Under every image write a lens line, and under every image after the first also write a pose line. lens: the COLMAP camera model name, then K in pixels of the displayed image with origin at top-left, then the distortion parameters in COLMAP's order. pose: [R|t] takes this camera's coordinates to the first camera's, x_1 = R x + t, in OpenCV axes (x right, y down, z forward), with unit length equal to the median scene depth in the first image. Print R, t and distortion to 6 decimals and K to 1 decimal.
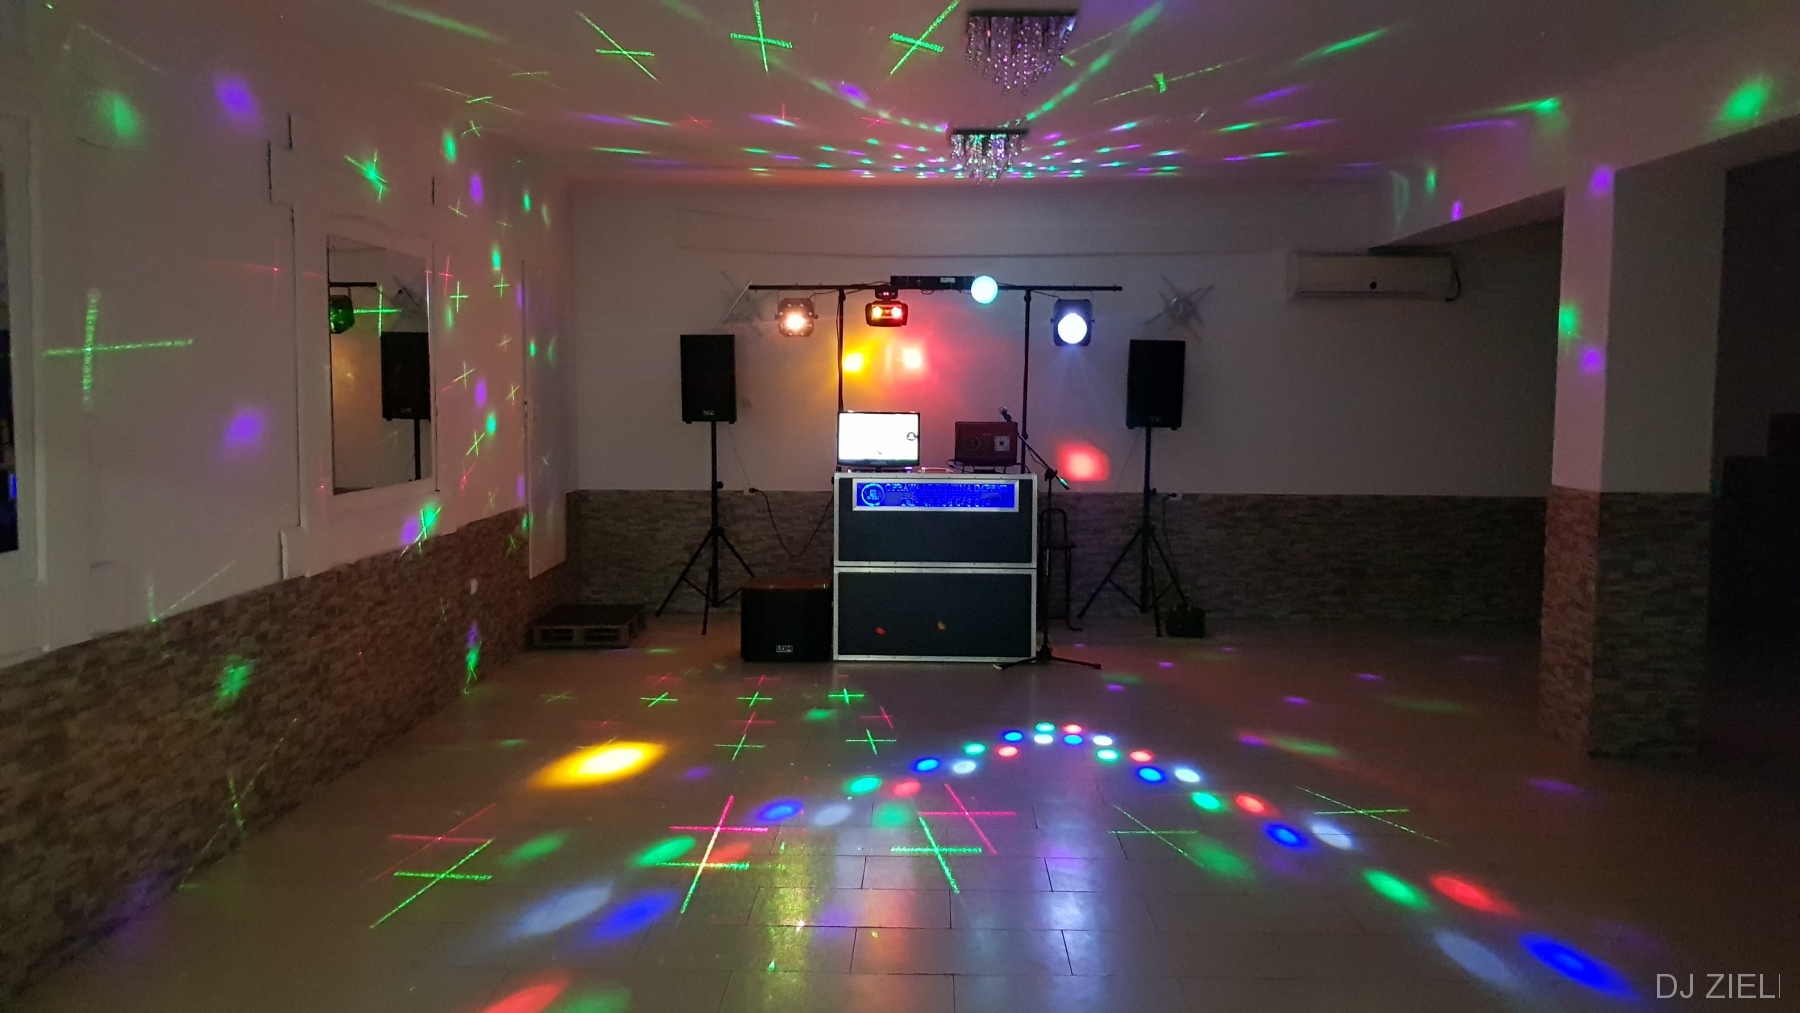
lens RADIAL K [[1466.9, 0, 898.1], [0, 1466.9, 499.7], [0, 0, 1]] dist [0.082990, -0.053030]
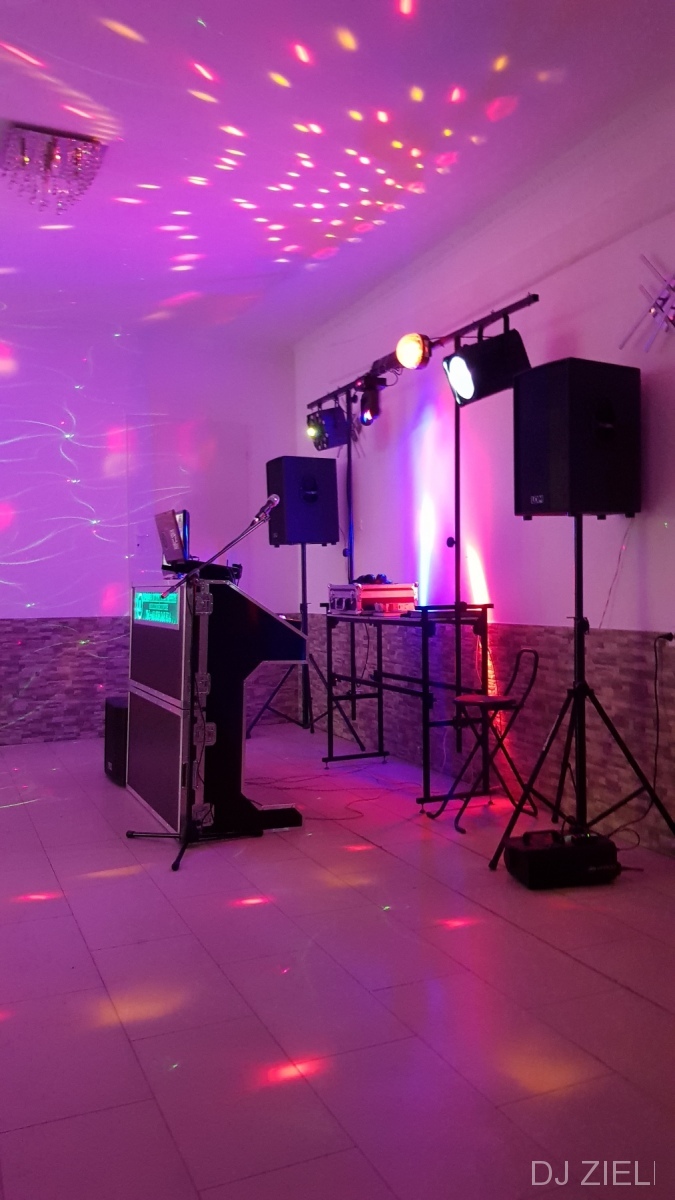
lens RADIAL K [[977.9, 0, 332.1], [0, 977.9, 595.0], [0, 0, 1]] dist [0.082990, -0.053030]
pose [[0.393725, -0.002353, -0.919225, 0.566413], [-0.062348, 0.997626, -0.029258, 0.000088], [0.917112, 0.068831, 0.392643, 0.862144]]
